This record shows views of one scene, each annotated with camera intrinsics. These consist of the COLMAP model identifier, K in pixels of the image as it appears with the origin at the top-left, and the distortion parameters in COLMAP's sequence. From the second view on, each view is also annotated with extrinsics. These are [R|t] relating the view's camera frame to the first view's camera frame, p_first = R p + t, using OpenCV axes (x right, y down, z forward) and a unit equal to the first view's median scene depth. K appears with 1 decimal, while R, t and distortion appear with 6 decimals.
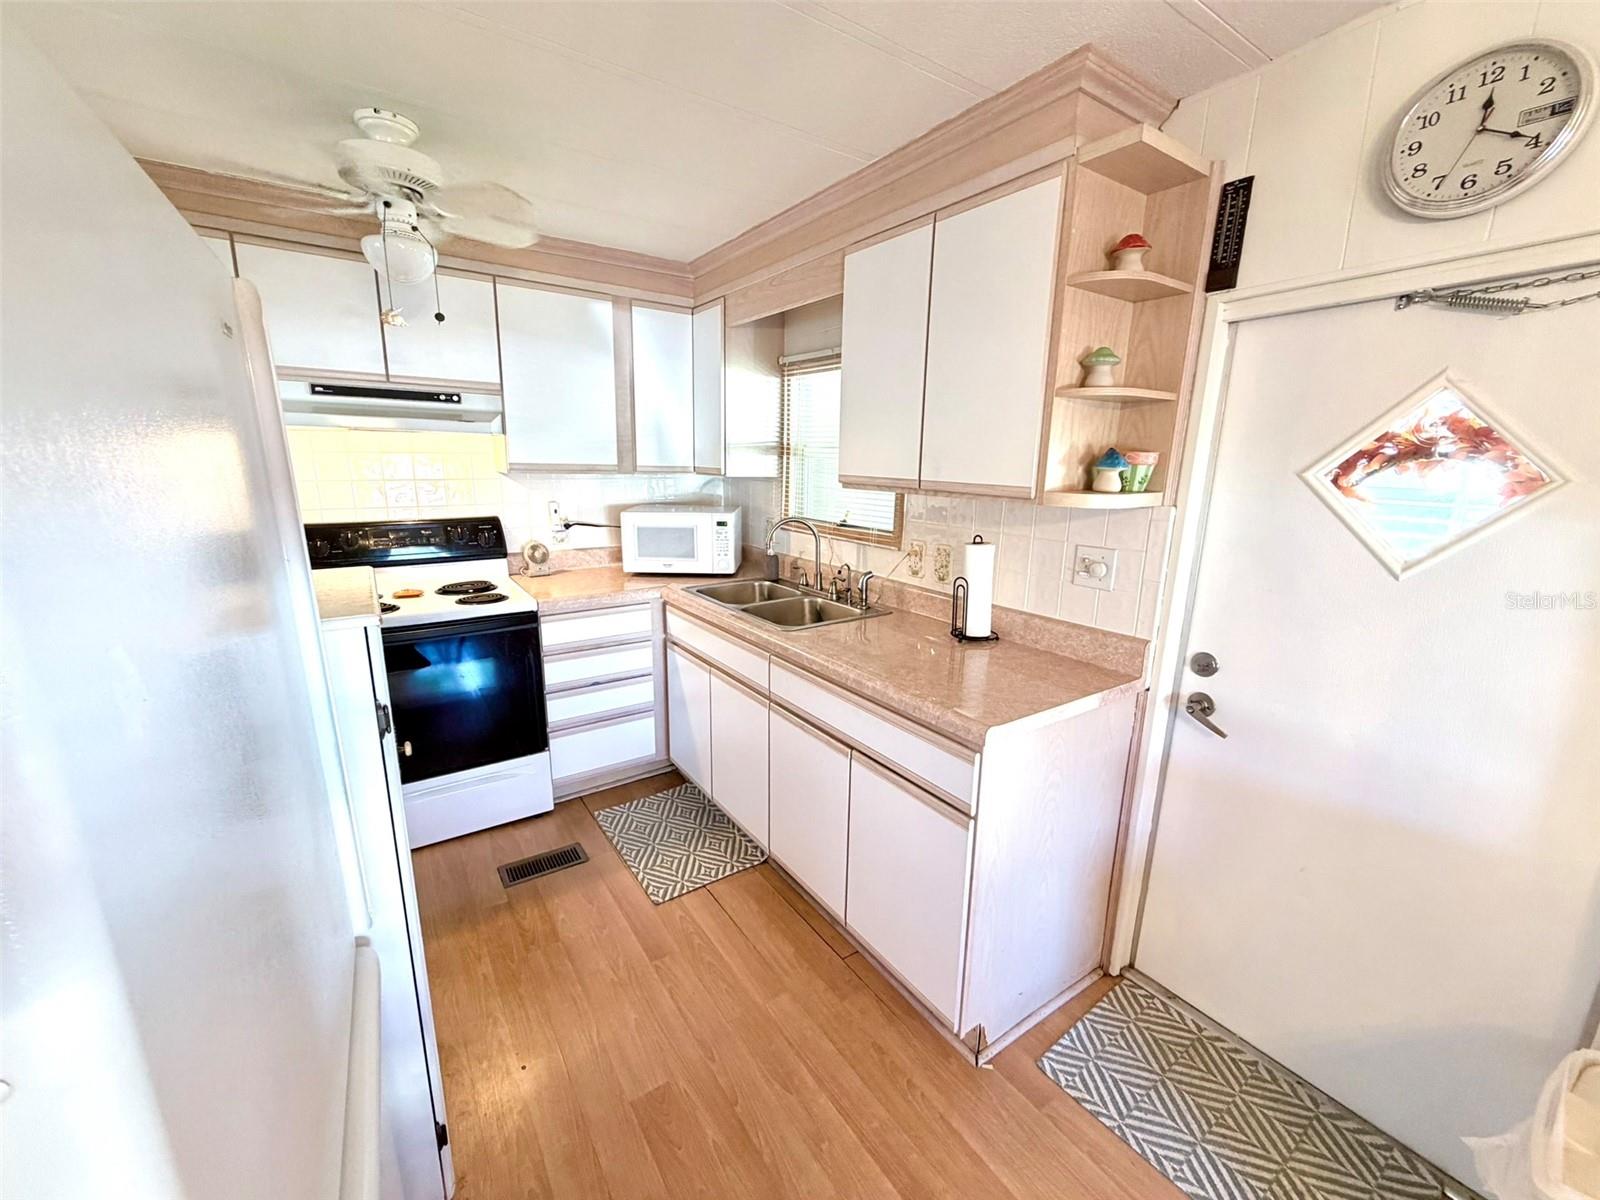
lens RADIAL K [[634.8, 0, 800.0], [0, 634.8, 600.0], [0, 0, 1]] dist [-0.001197, -0.000297]
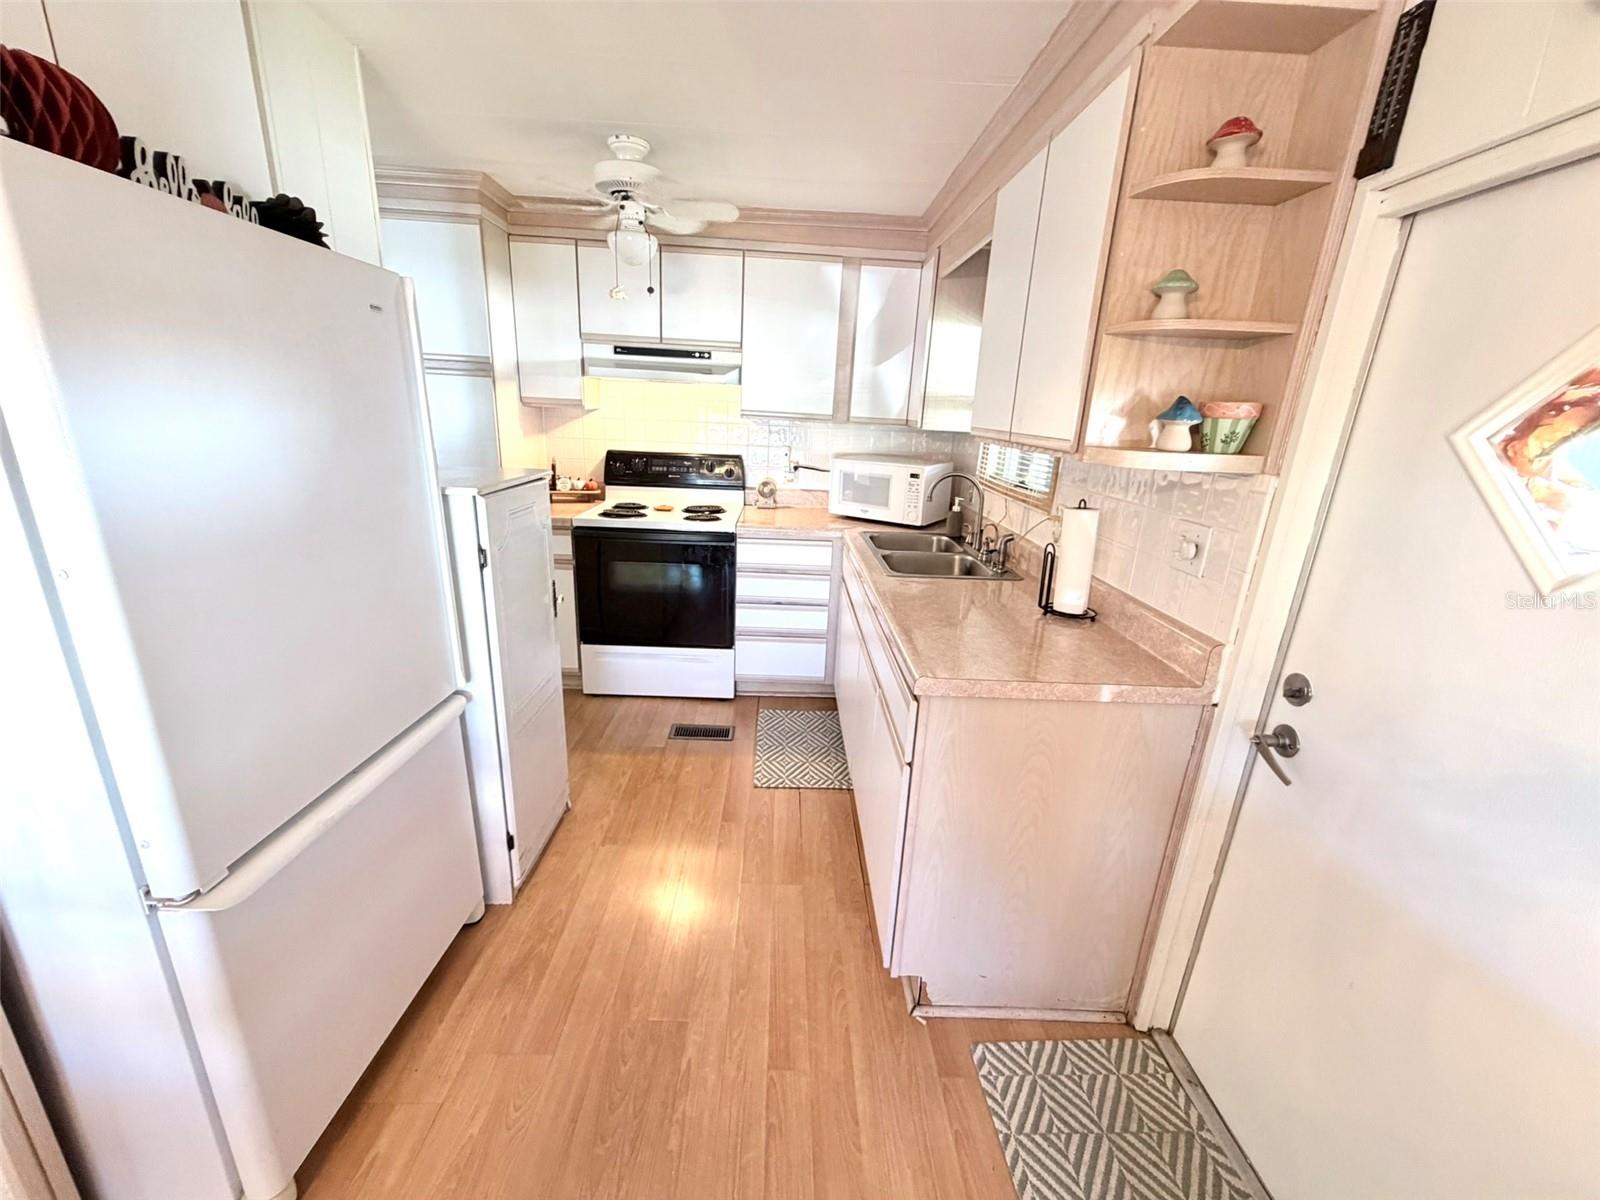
lens RADIAL K [[634.8, 0, 800.0], [0, 634.8, 600.0], [0, 0, 1]] dist [-0.001197, -0.000297]
pose [[0.839262, 0.178532, -0.513581, 0.418785], [-0.150956, 0.983931, 0.095353, 0.011459], [0.522352, -0.002499, 0.852727, 0.036152]]
